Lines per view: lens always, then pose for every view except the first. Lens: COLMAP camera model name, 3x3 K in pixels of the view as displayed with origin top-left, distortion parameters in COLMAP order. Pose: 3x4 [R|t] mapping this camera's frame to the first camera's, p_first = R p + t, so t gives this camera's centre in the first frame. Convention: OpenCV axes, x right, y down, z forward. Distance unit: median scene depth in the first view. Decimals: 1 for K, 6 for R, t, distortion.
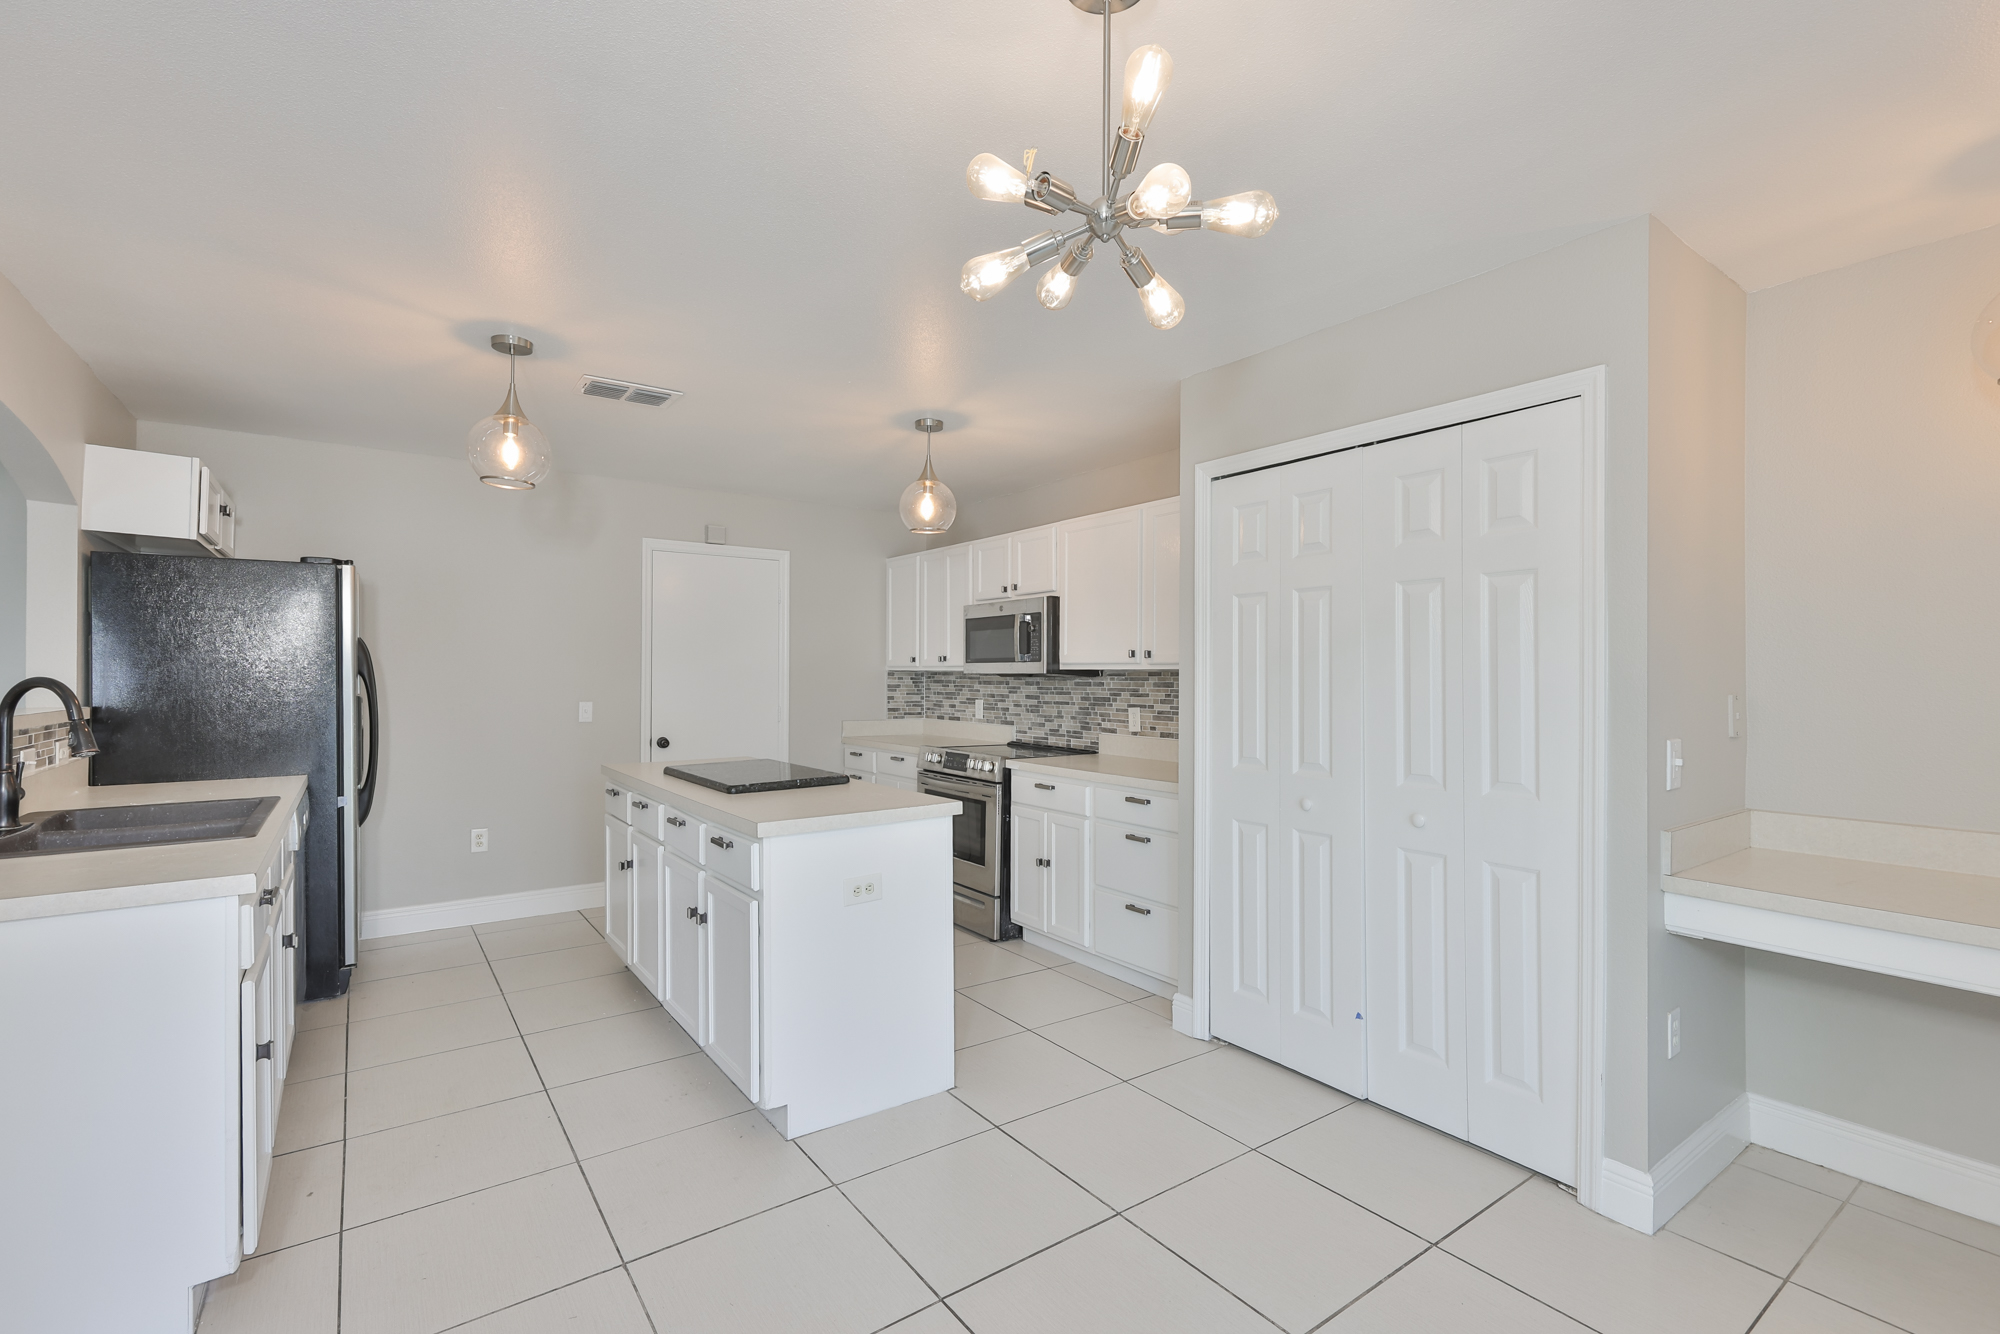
lens RADIAL K [[882.6, 0, 999.0], [0, 882.6, 678.4], [0, 0, 1]] dist [0.006480, -0.000285]
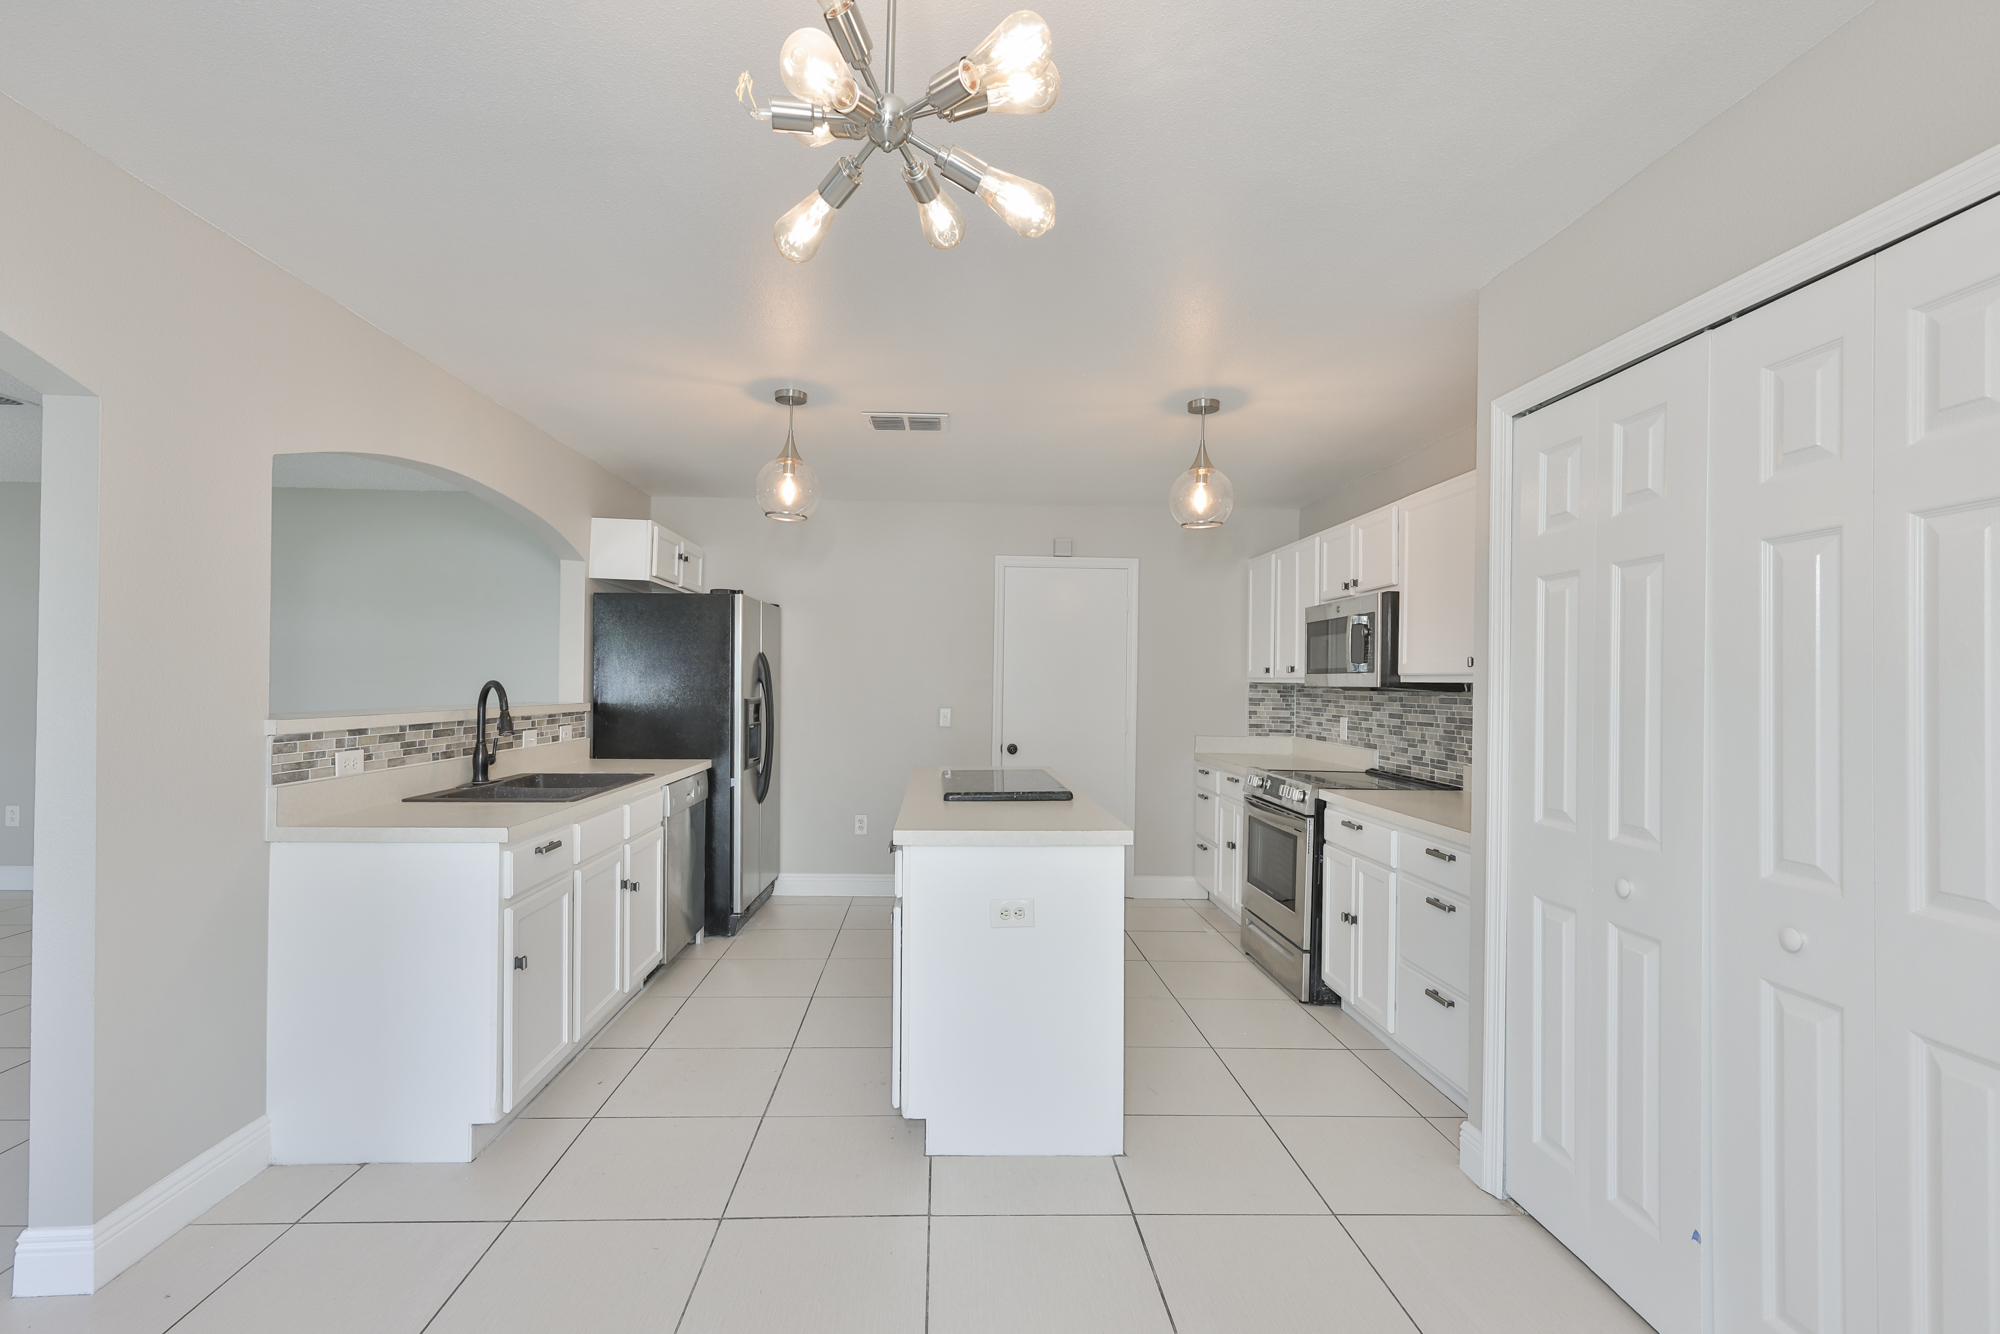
lens RADIAL K [[882.1, 0, 977.9], [0, 882.1, 678.9], [0, 0, 1]] dist [-0.001705, -0.000660]
pose [[0.833415, 0.006795, -0.552606, 0.186584], [-0.014351, 0.999853, -0.009349, -0.000127], [0.552462, 0.015722, 0.833390, 0.110529]]
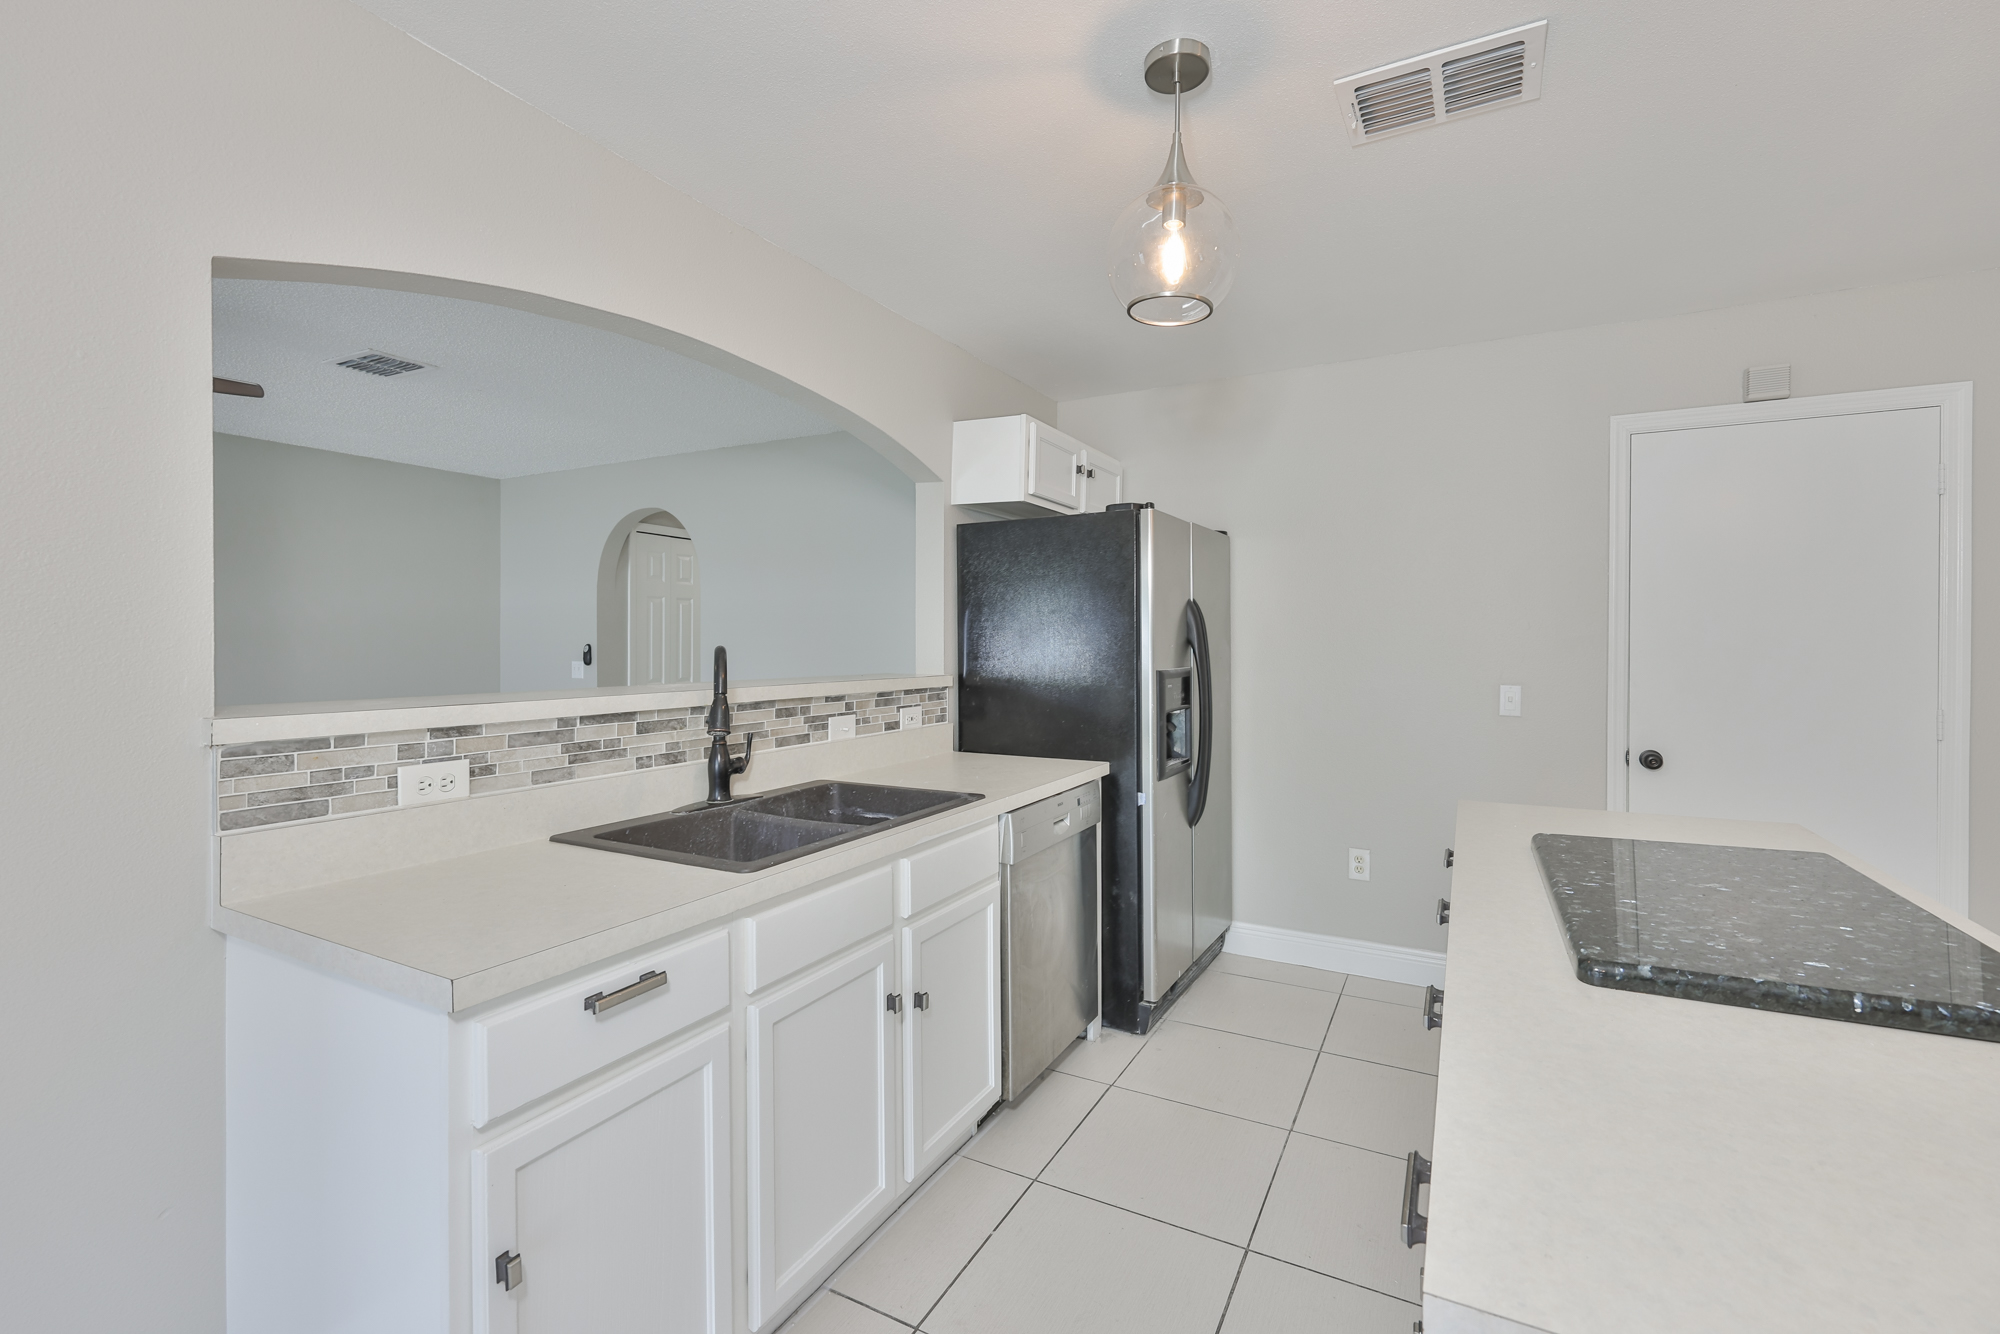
lens RADIAL K [[855.2, 0, 1003.4], [0, 855.2, 645.0], [0, 0, 1]] dist [-0.001021, 0.000499]
pose [[0.429172, 0.001760, -0.903221, -0.060872], [-0.005074, 0.999987, -0.000463, -0.000715], [0.903208, 0.004781, 0.429175, 0.415968]]
